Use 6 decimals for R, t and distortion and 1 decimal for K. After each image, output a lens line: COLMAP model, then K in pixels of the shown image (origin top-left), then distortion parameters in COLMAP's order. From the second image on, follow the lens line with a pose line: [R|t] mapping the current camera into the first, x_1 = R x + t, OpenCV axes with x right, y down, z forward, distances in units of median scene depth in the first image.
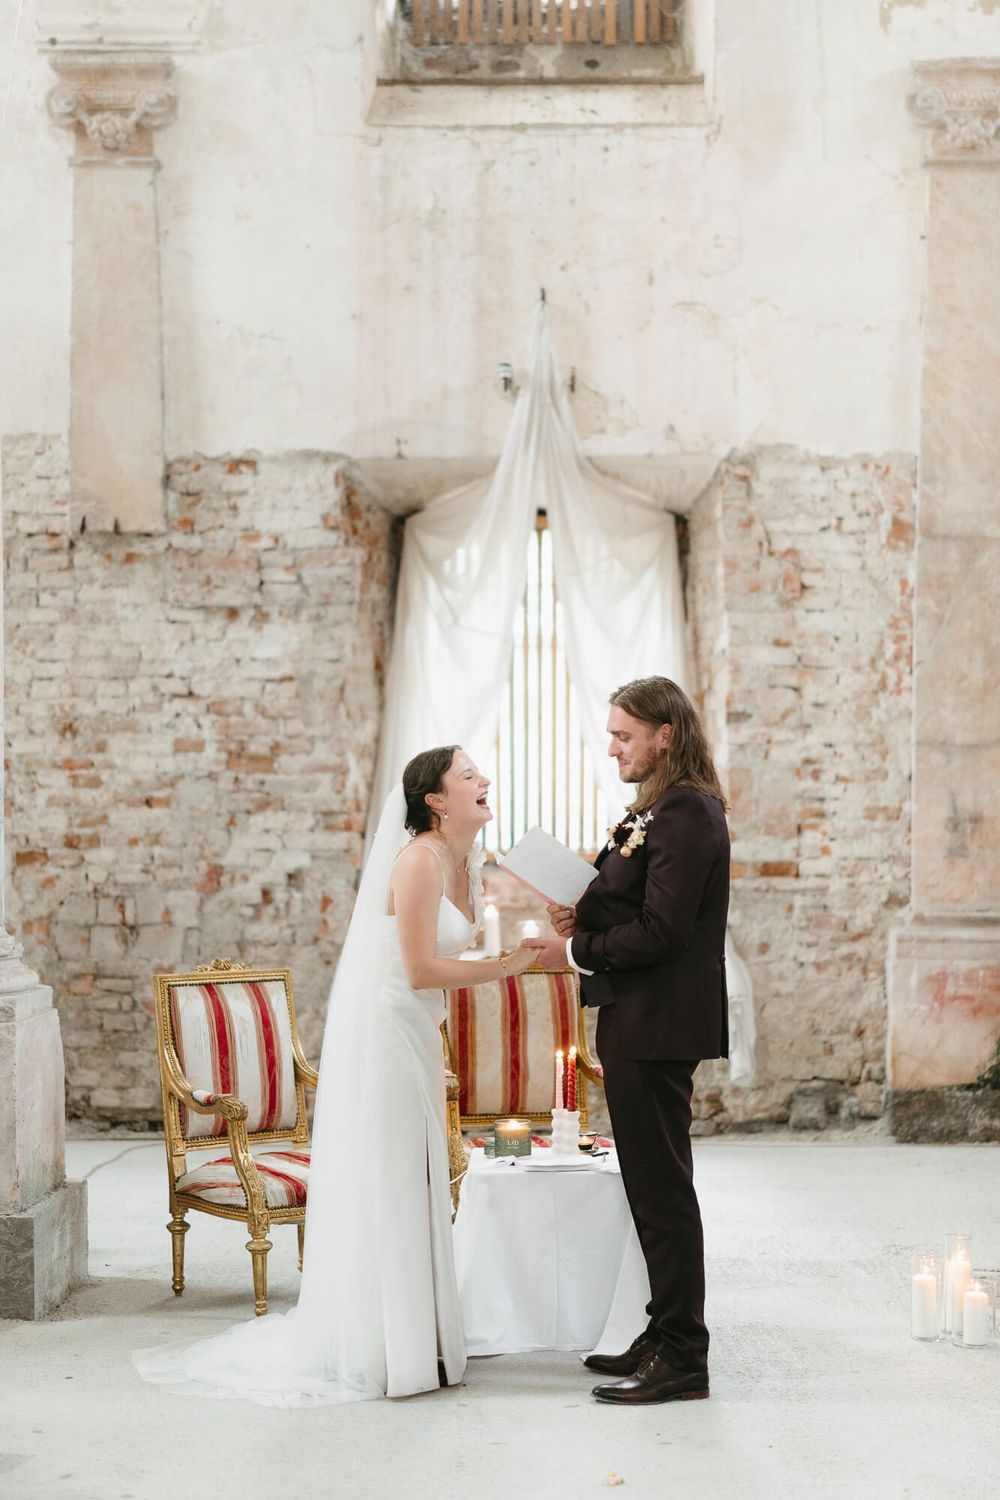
lens RADIAL K [[2436.1, 0, 461.8], [0, 2436.1, 904.1], [0, 0, 1]] dist [0.019816, 0.000000]
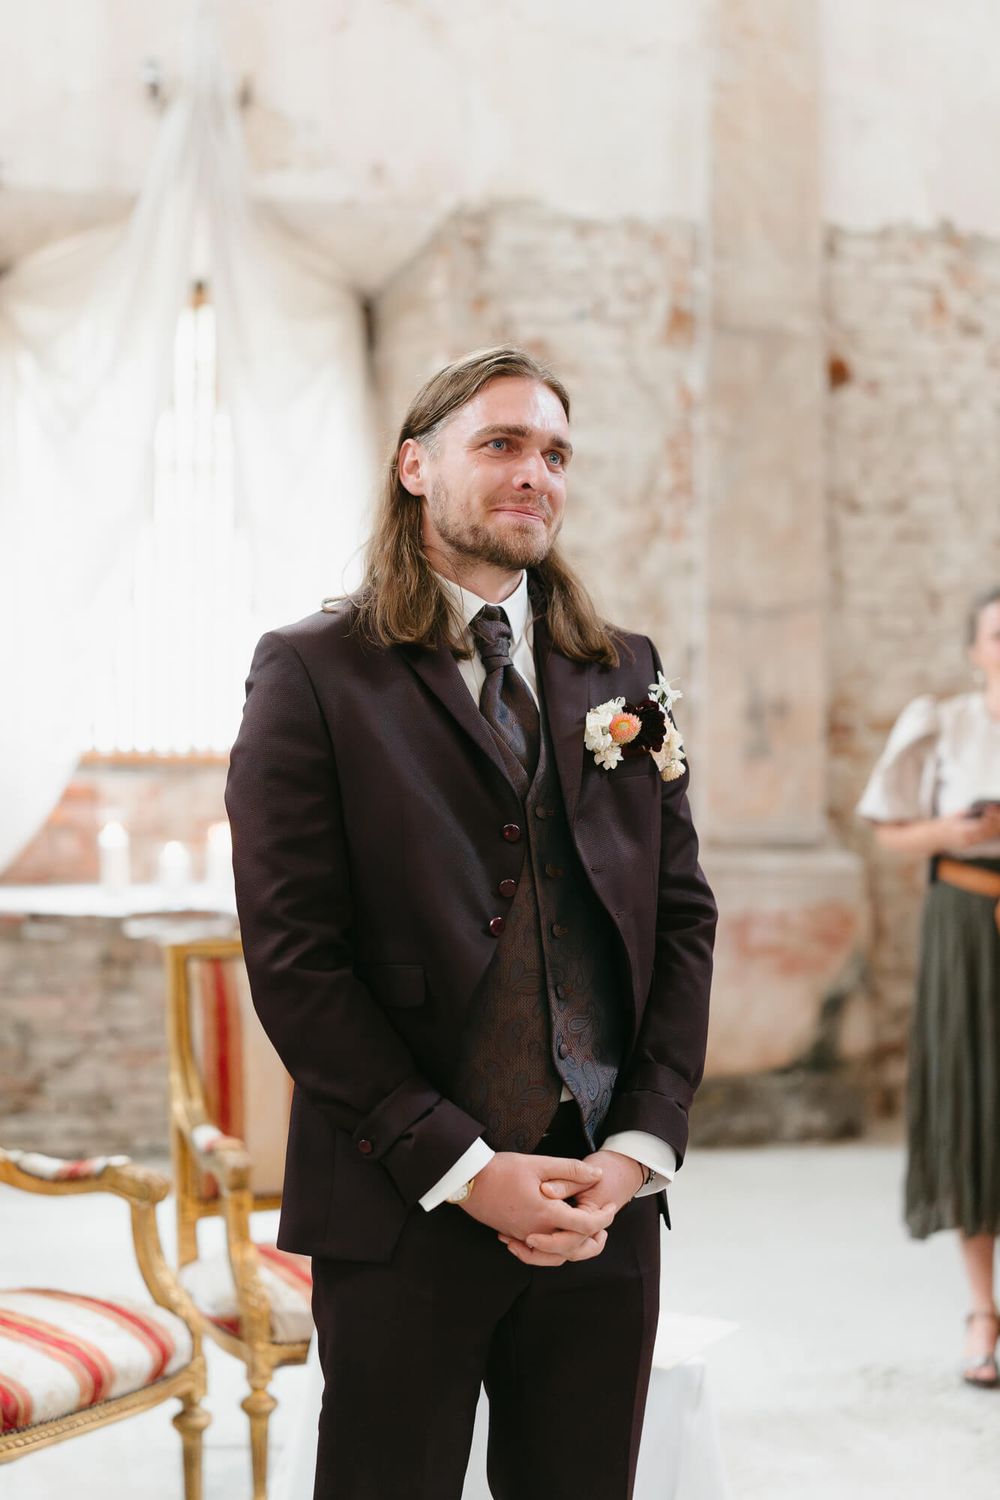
lens RADIAL K [[2436.1, 0, 481.3], [0, 2436.1, 698.7], [0, 0, 1]] dist [0.019816, 0.000000]
pose [[0.972362, 0.007179, 0.233370, -0.052670], [0.003641, 0.998939, -0.045902, -0.003684], [-0.233452, 0.045483, 0.971304, 0.294152]]
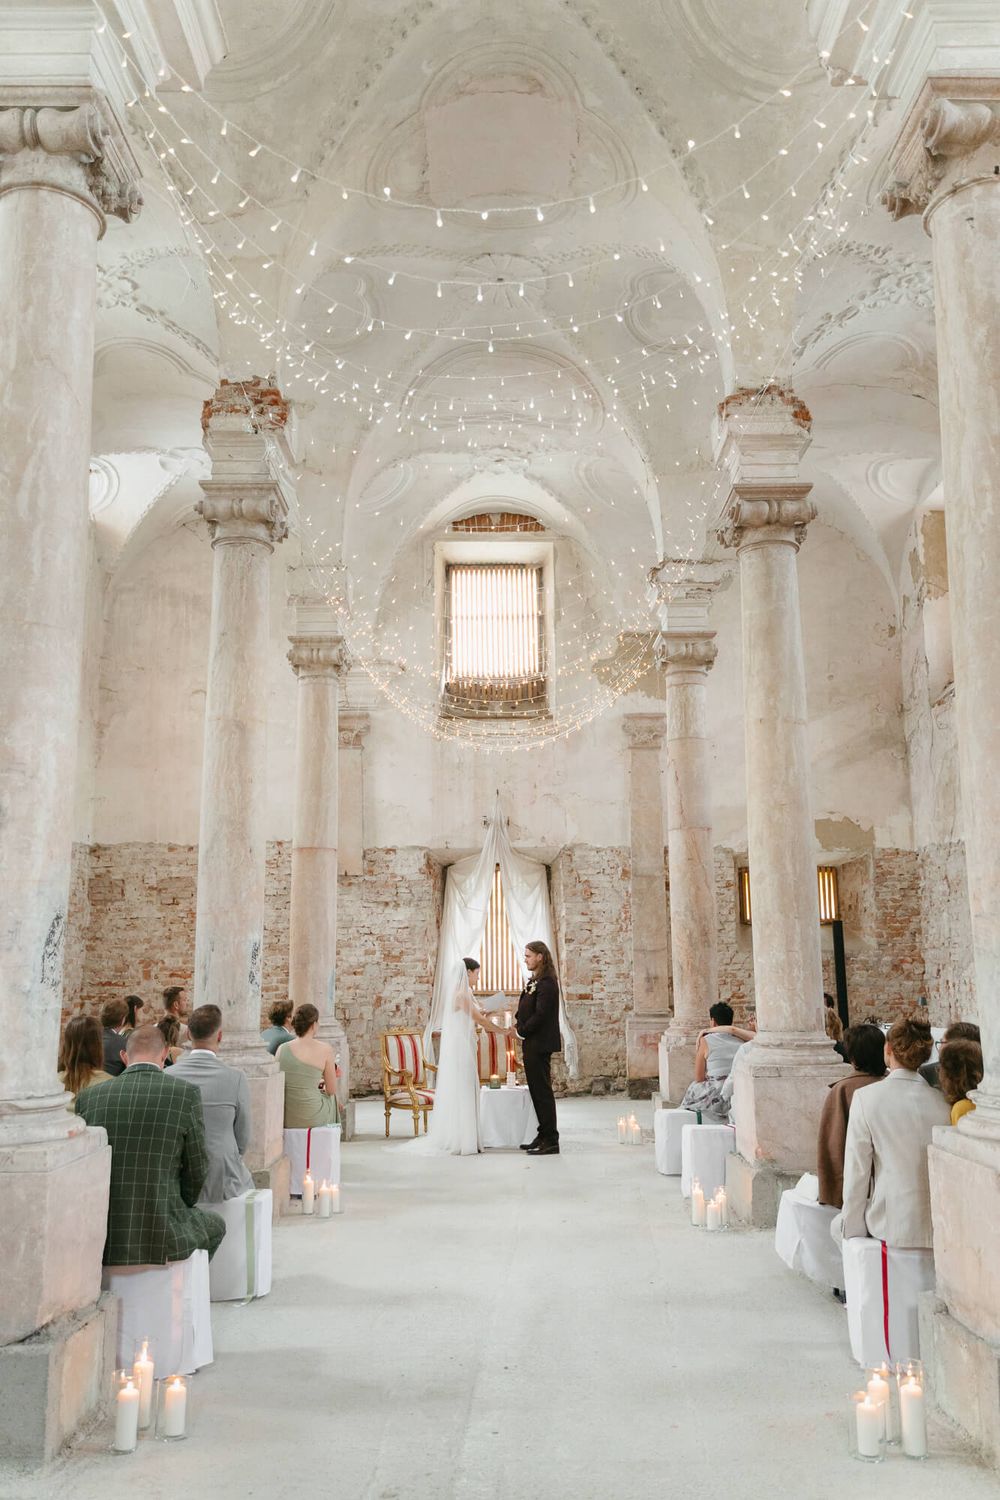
lens RADIAL K [[1255.7, 0, 480.4], [0, 1255.7, 754.3], [0, 0, 1]] dist [-0.002724, -0.010178]
pose [[0.999689, -0.001767, 0.024869, -0.022837], [0.006791, 0.979074, -0.203393, 0.005207], [-0.023989, 0.203499, 0.978781, -0.438754]]
